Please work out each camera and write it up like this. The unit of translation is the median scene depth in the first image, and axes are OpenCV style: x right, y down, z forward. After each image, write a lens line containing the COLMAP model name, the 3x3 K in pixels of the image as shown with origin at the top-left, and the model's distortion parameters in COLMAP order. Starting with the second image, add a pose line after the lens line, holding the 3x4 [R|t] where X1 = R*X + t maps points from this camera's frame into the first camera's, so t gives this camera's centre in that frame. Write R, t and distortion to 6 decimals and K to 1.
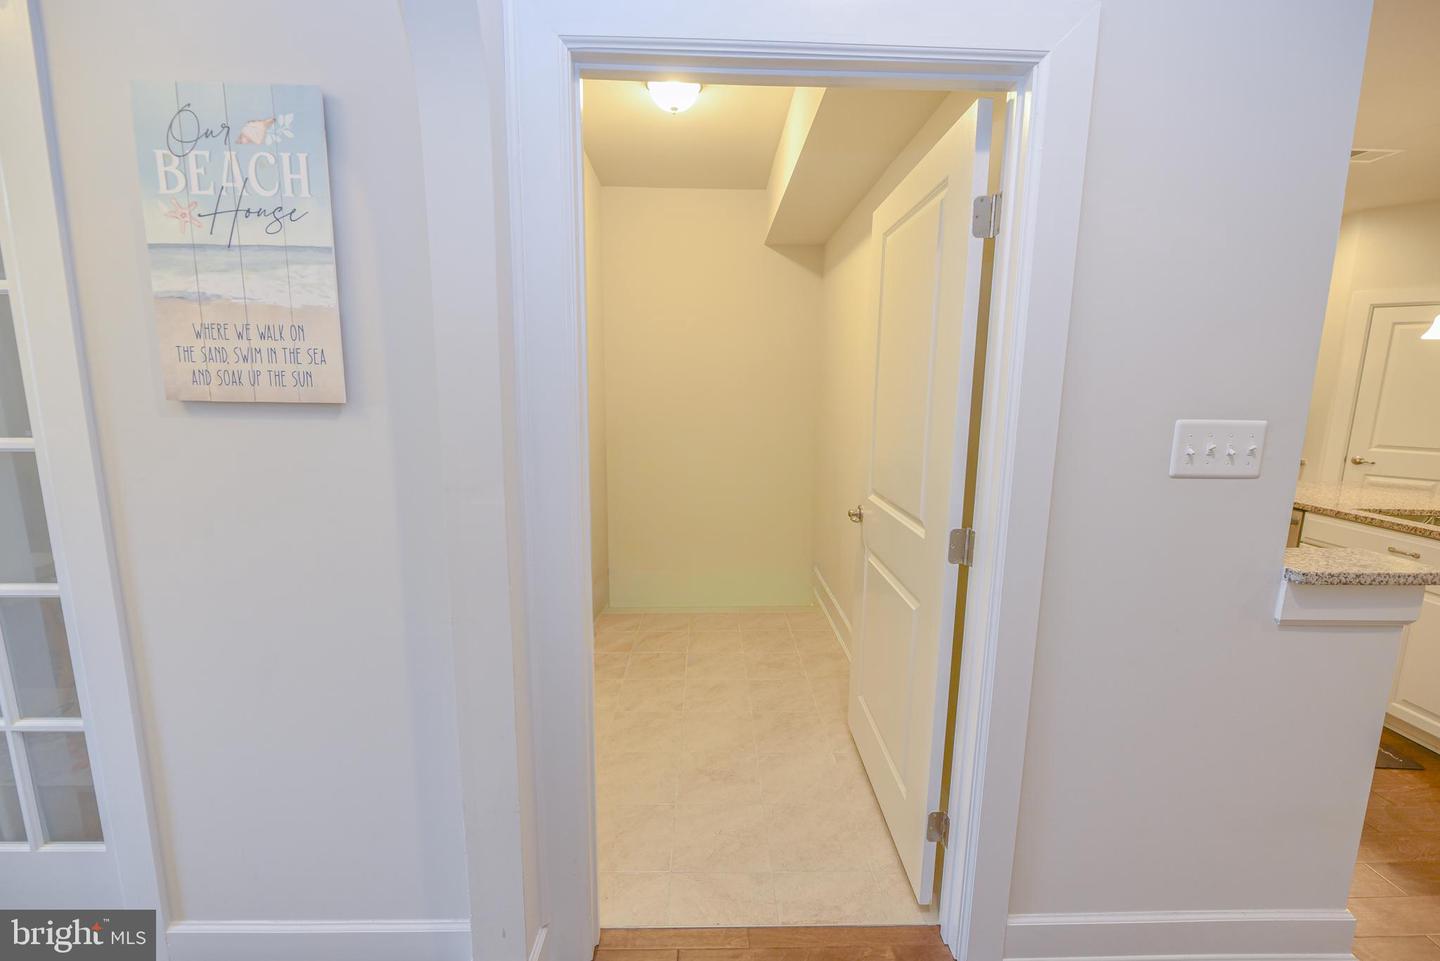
lens RADIAL K [[612.0, 0, 731.1], [0, 612.0, 483.5], [0, 0, 1]] dist [-0.008348, -0.000356]
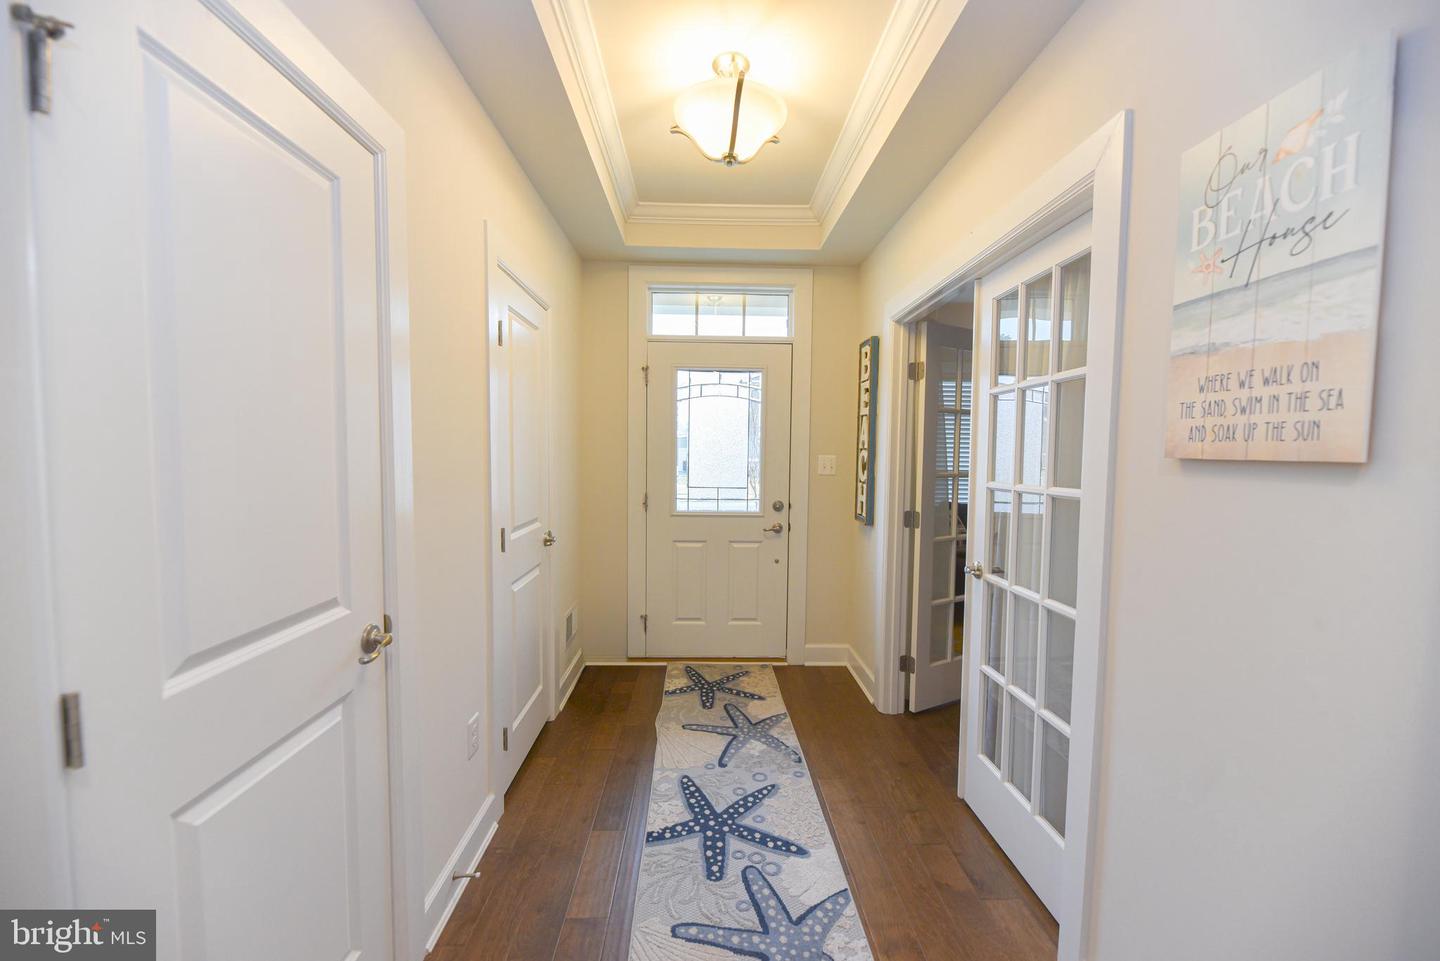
lens RADIAL K [[582.5, 0, 723.8], [0, 582.5, 484.0], [0, 0, 1]] dist [0.001717, -0.004466]
pose [[0.008259, 0.042849, -0.999047, 0.024988], [-0.174566, 0.983802, 0.040753, -0.007175], [0.984611, 0.174063, 0.015605, 0.284500]]
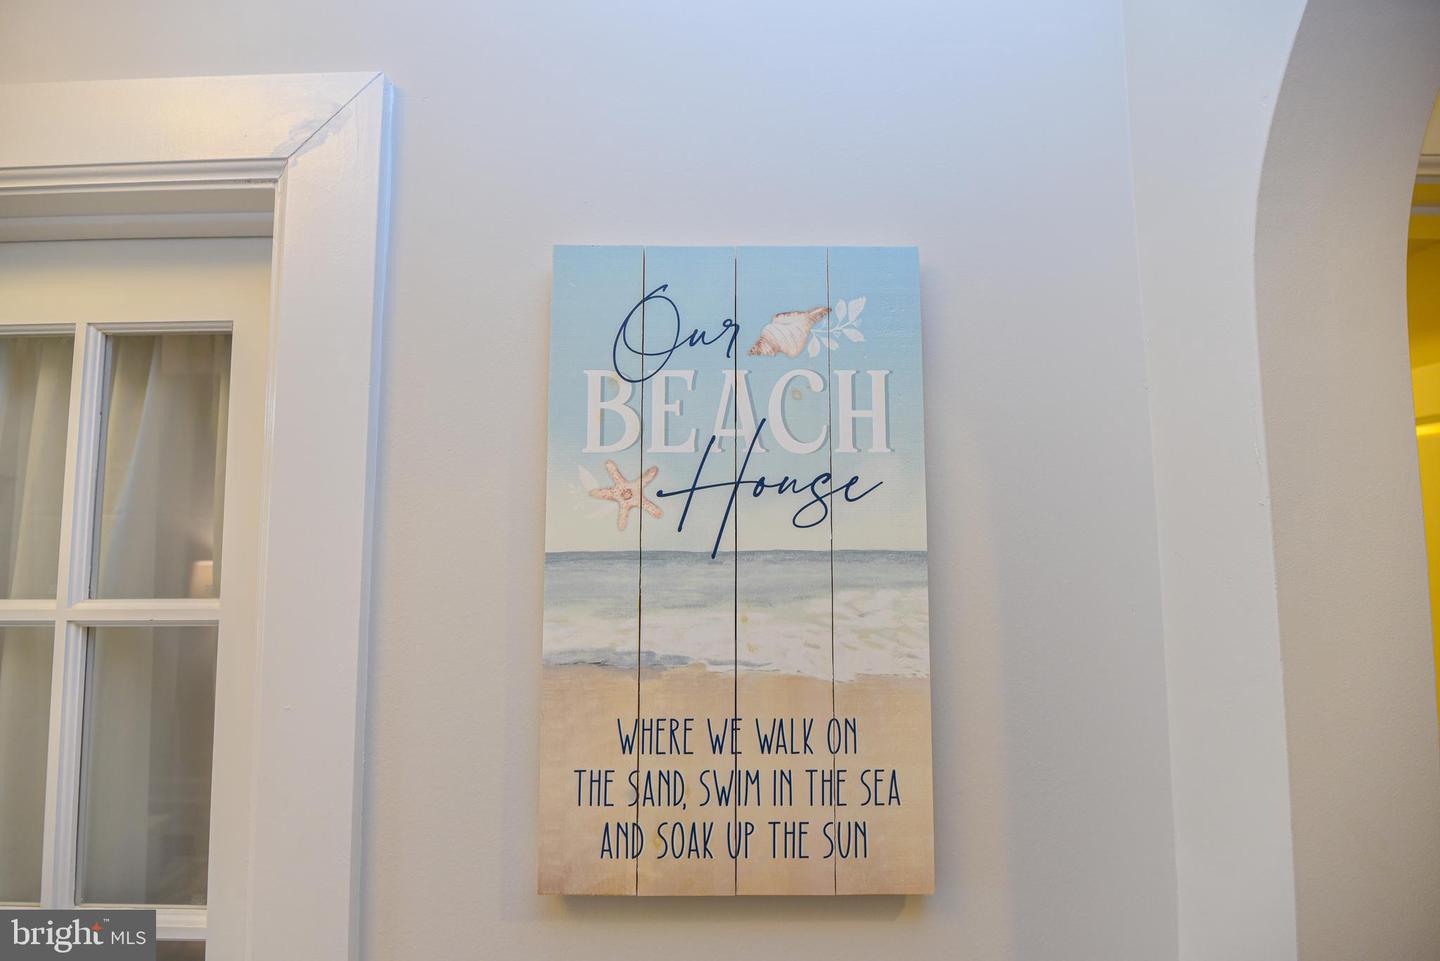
lens RADIAL K [[582.5, 0, 725.4], [0, 582.5, 487.1], [0, 0, 1]] dist [0.001717, -0.004466]
pose [[0.999155, -0.021429, -0.035063, -0.791448], [0.012594, 0.971889, -0.235101, -0.330978], [0.039115, 0.234461, 0.971338, 0.541004]]
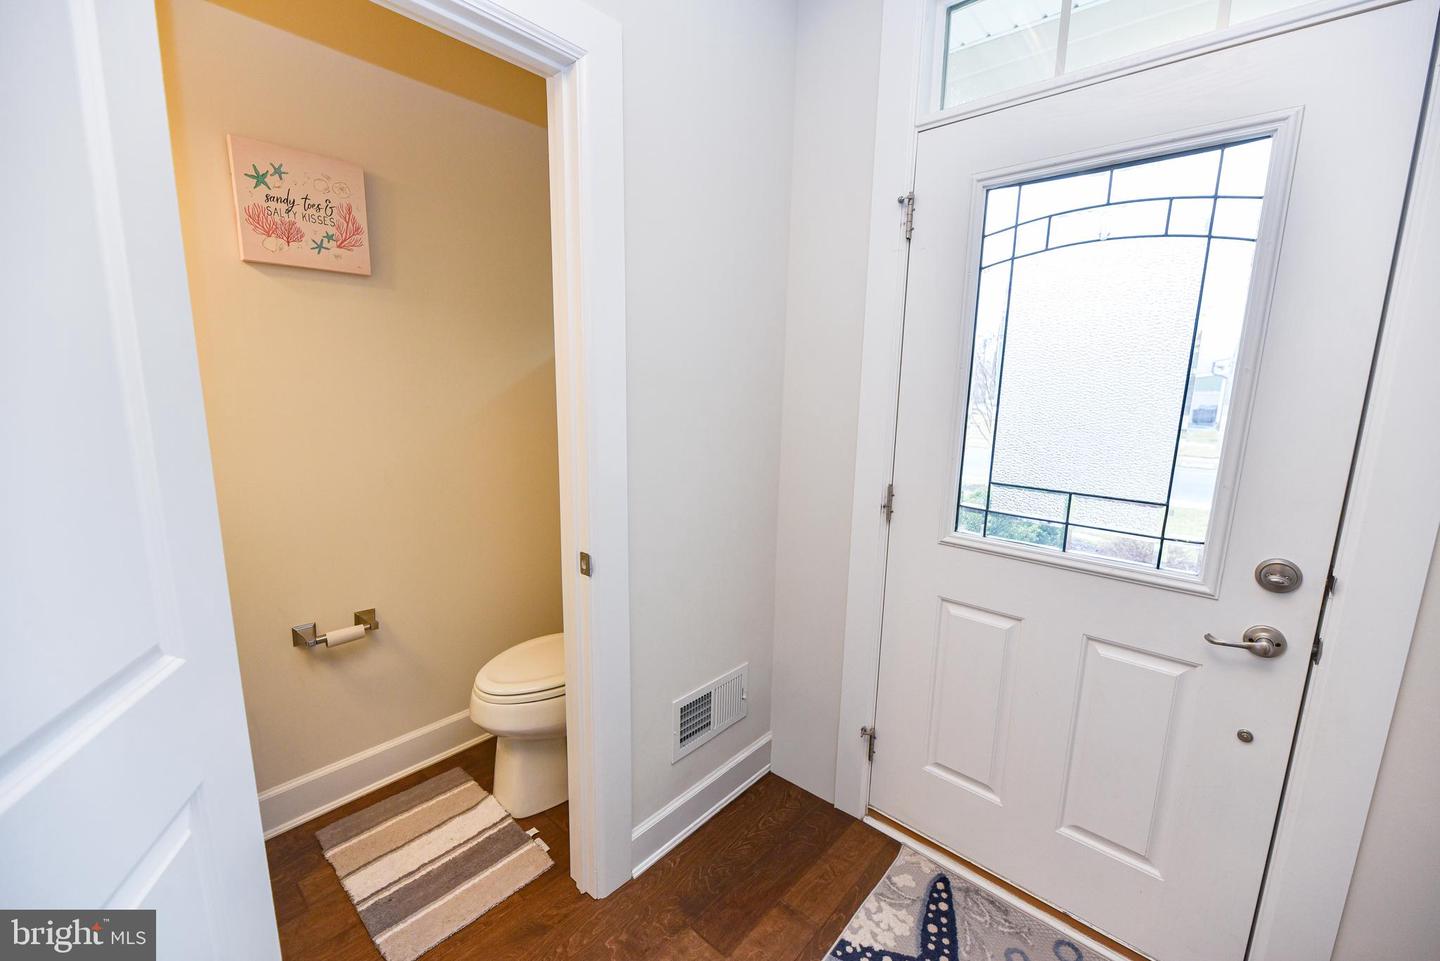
lens RADIAL K [[582.5, 0, 717.6], [0, 582.5, 486.0], [0, 0, 1]] dist [0.001717, -0.004466]
pose [[-0.682397, 0.105688, -0.723301, -1.744526], [-0.143503, 0.950869, 0.274328, -0.091614], [0.716757, 0.290996, -0.633704, 0.538225]]
